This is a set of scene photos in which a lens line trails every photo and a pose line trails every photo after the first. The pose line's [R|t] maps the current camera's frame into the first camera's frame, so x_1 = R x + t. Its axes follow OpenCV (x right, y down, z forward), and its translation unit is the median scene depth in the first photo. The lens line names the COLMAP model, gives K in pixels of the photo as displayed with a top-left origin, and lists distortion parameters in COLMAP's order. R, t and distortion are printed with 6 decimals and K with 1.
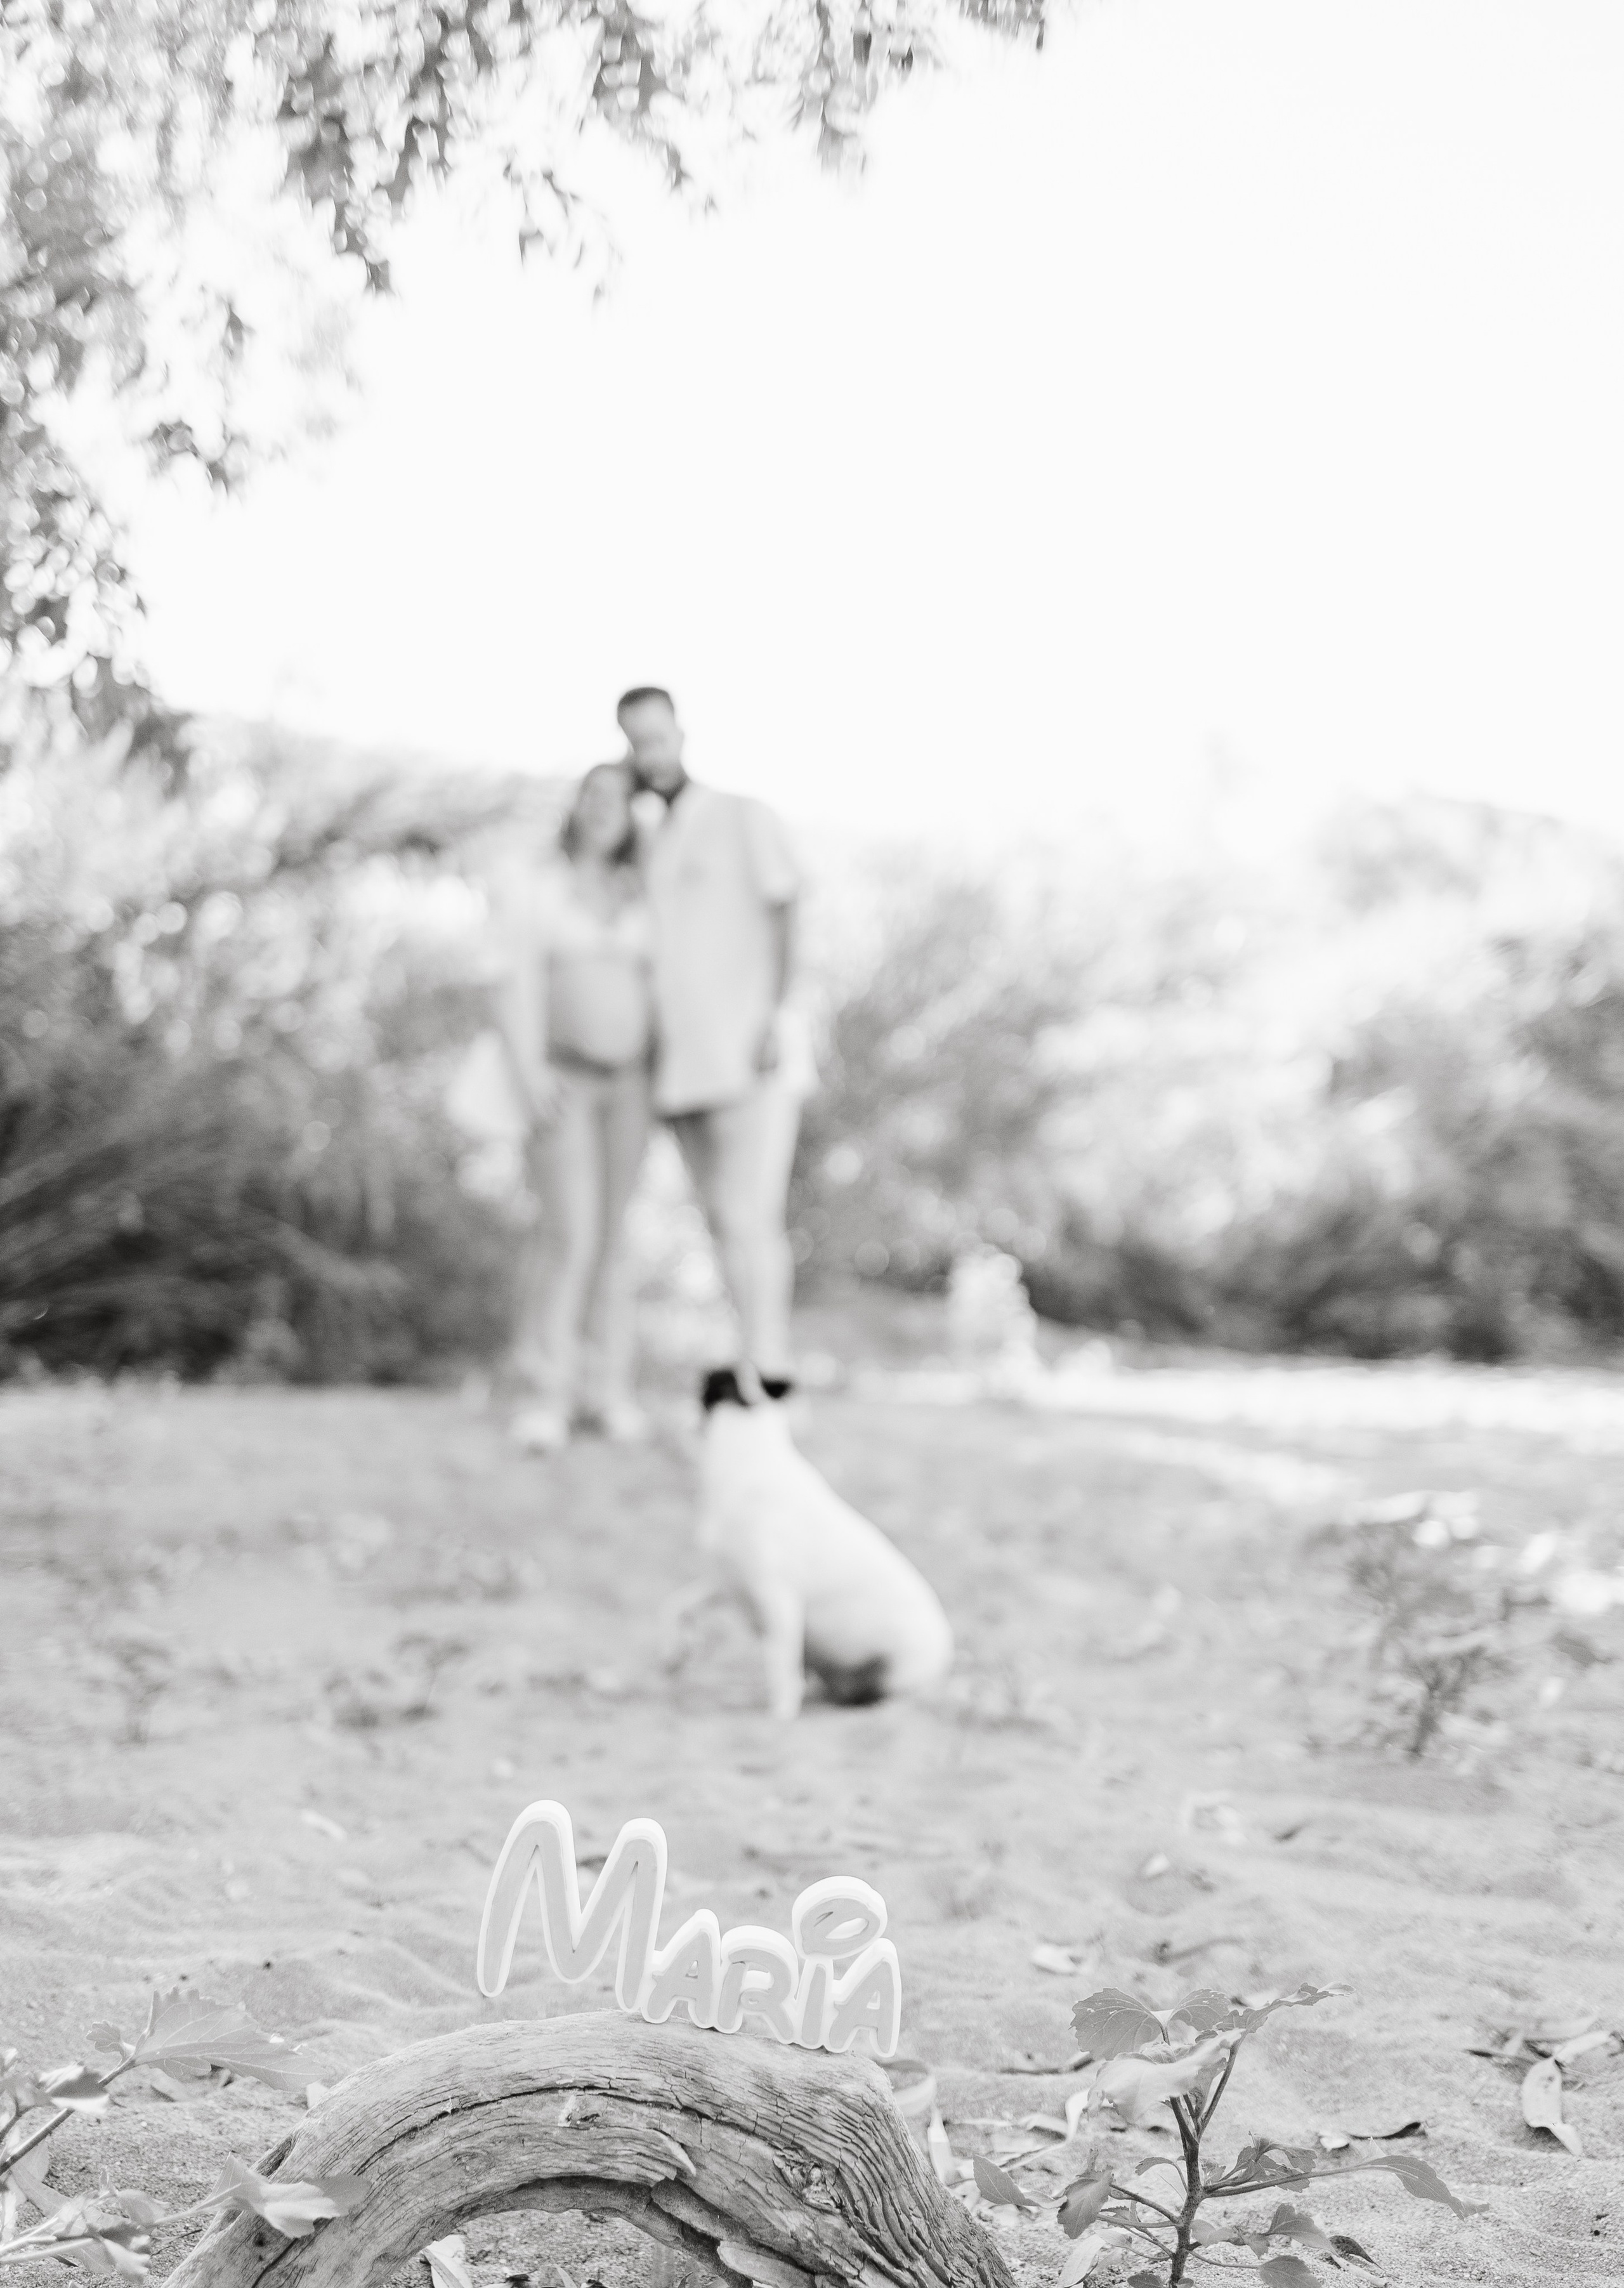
lens RADIAL K [[2604.4, 0, 823.5], [0, 2604.4, 1232.7], [0, 0, 1]] dist [-0.015509, 0.000000]
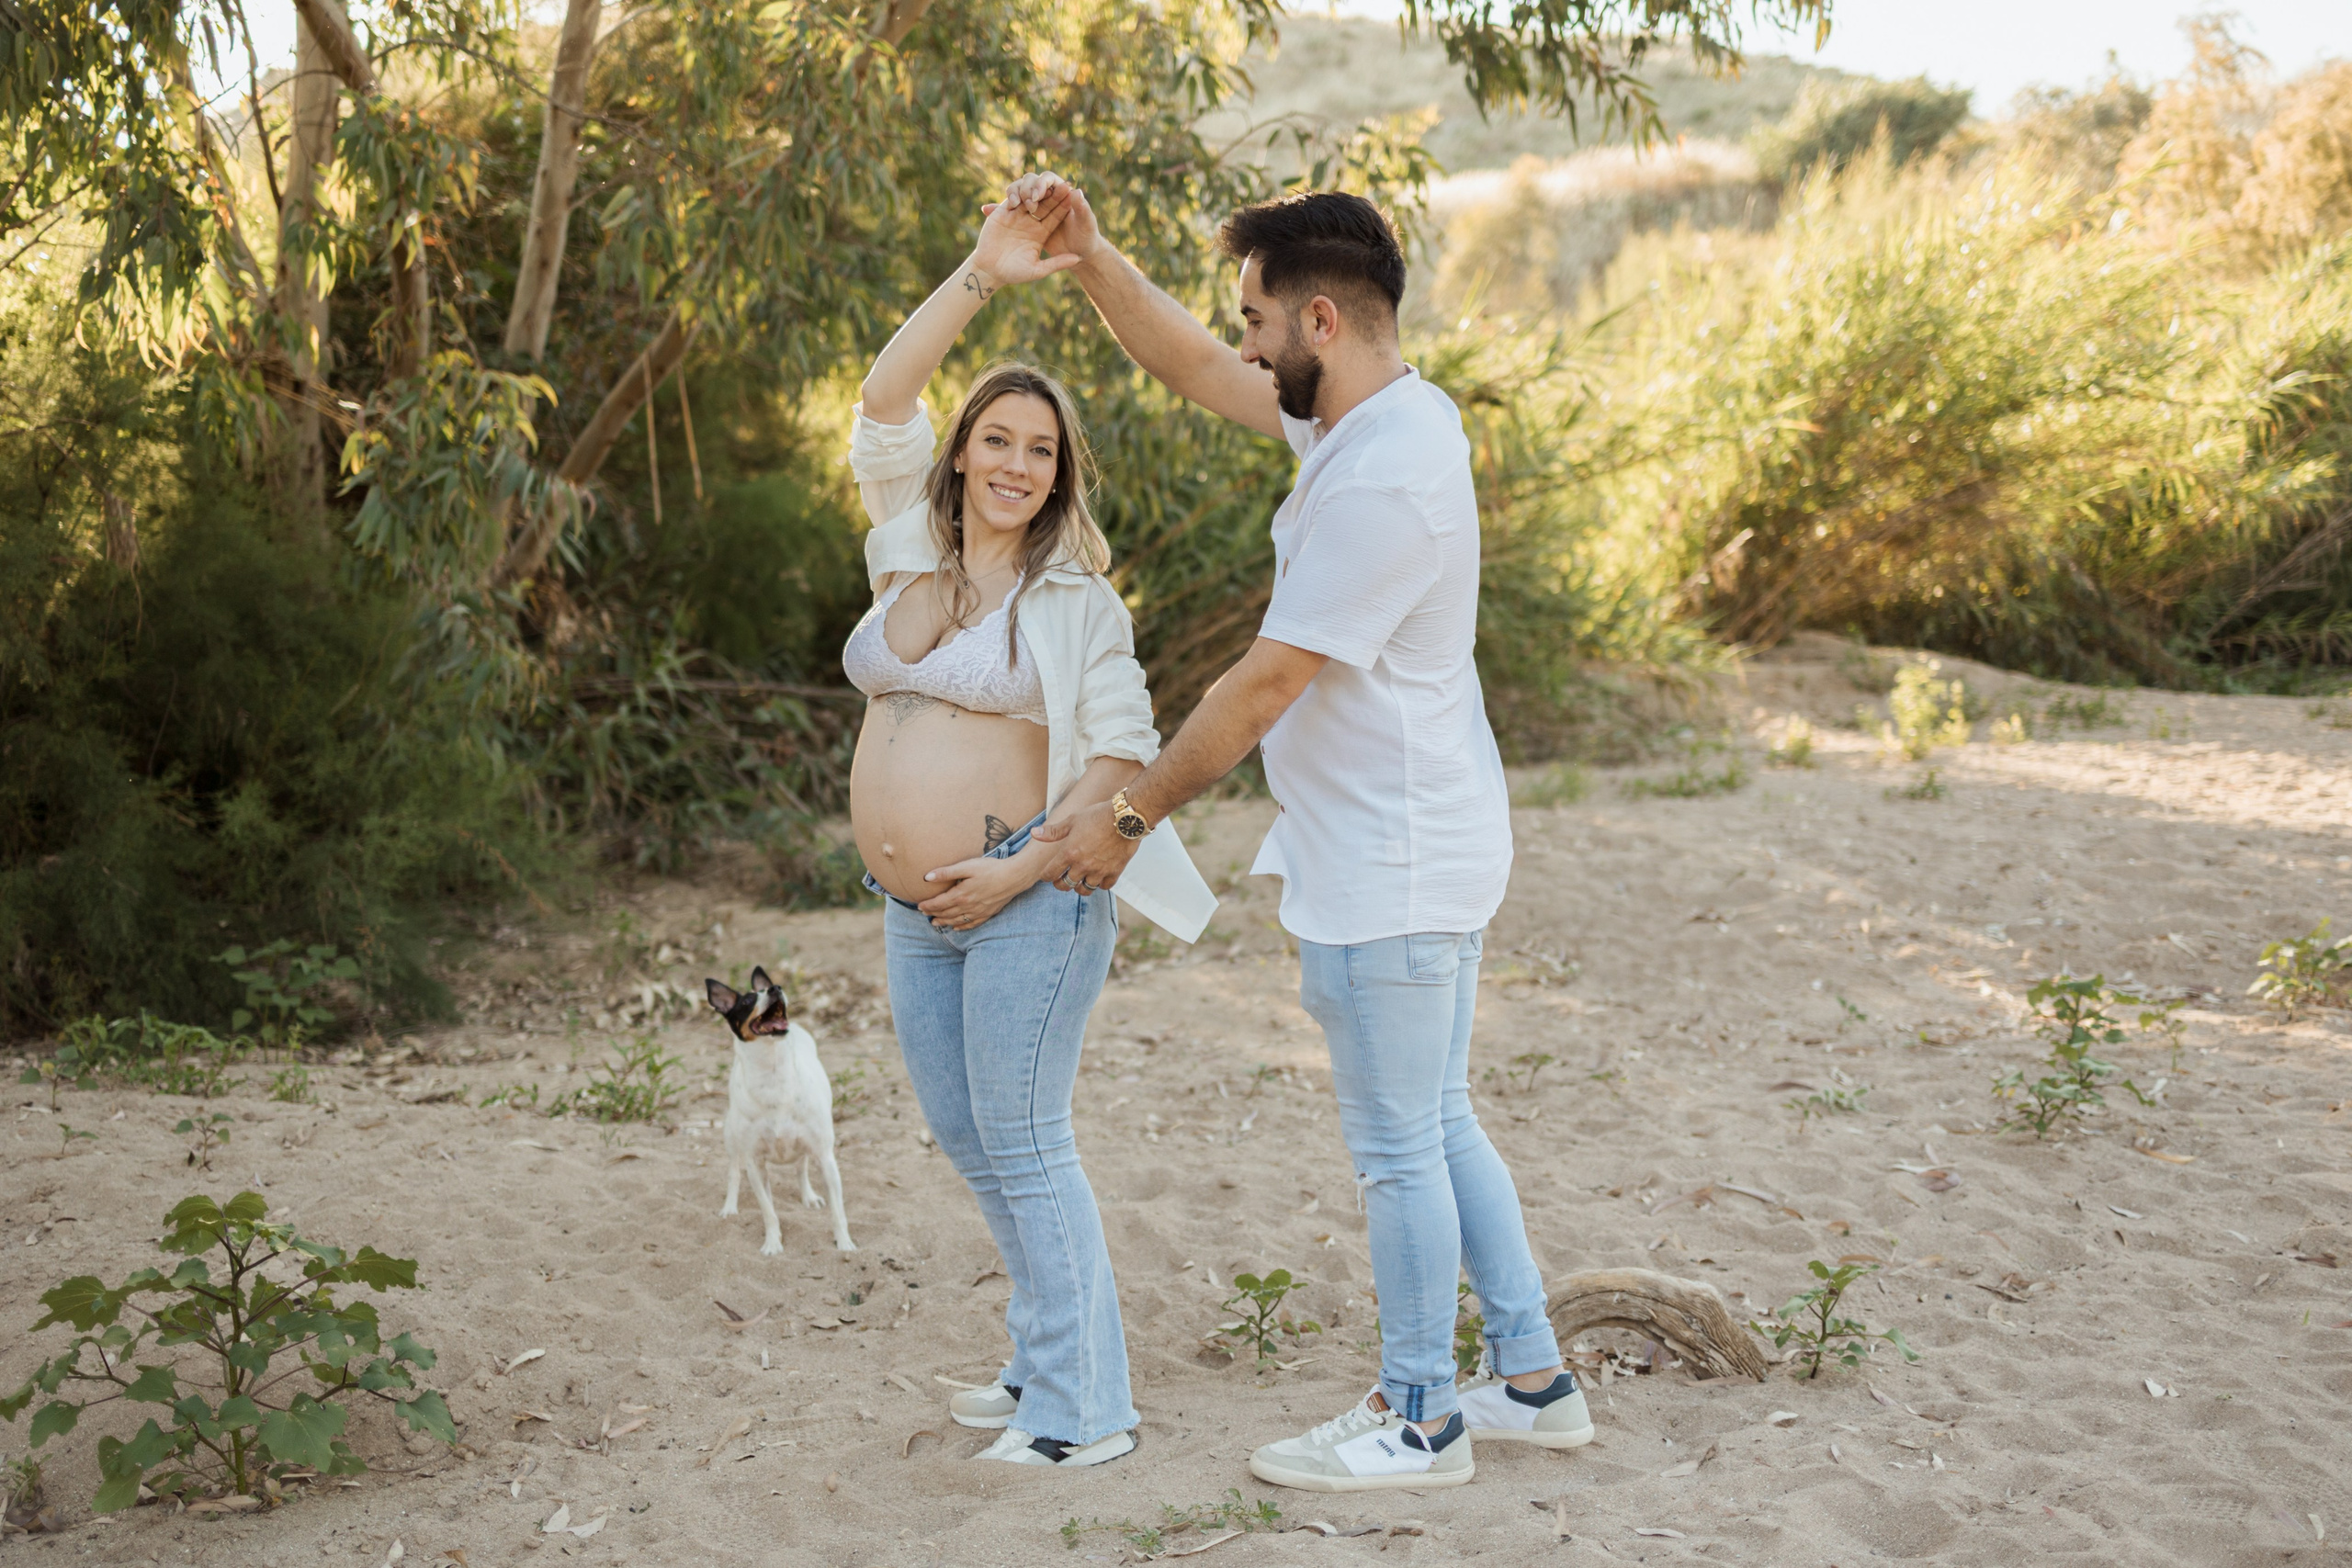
lens RADIAL K [[2408.7, 0, 1178.0], [0, 2408.7, 779.4], [0, 0, 1]] dist [-0.000138, 0.000000]
pose [[0.964004, -0.012057, -0.265614, 0.075332], [0.045893, 0.991523, 0.121553, -0.289845], [0.261897, -0.129368, 0.956386, -0.808136]]
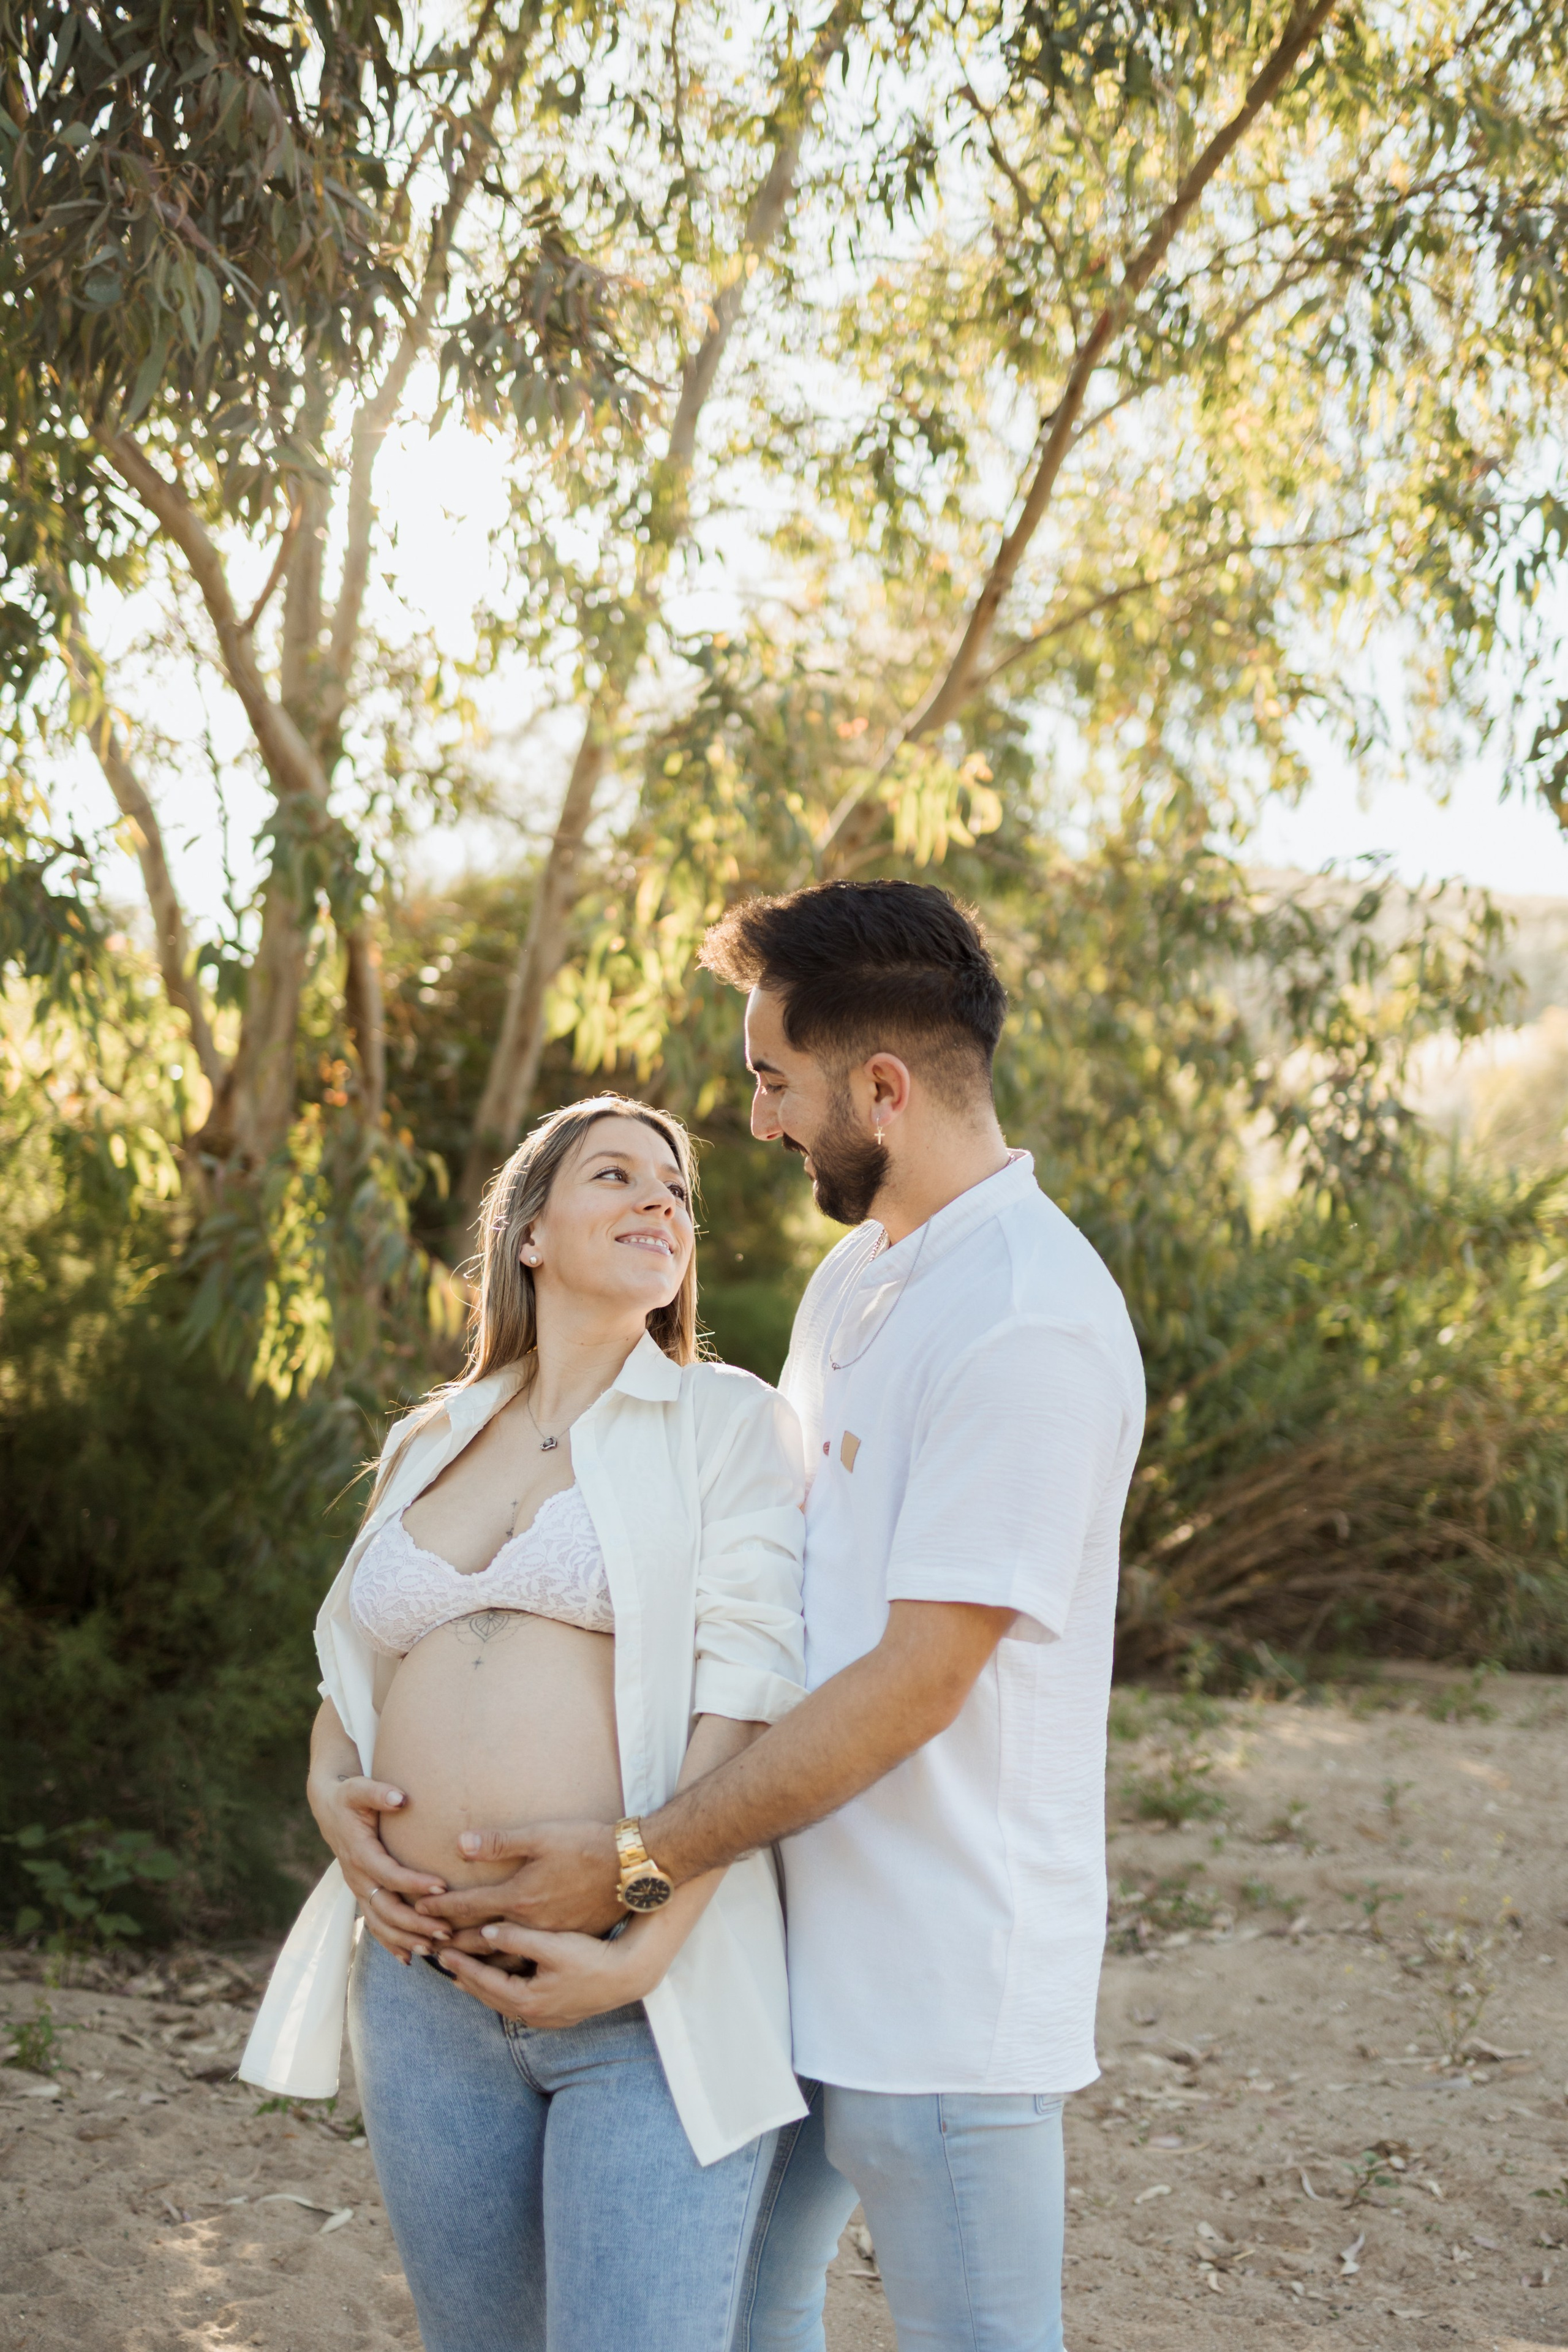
lens RADIAL K [[2409.0, 0, 764.1], [0, 2409.0, 1152.9], [0, 0, 1]] dist [-0.000138, 0.000000]
pose [[0.904833, -0.030699, -0.424659, -0.098570], [-0.001469, 0.997166, -0.075215, -0.268886], [0.425765, 0.068681, 0.902224, -0.335831]]
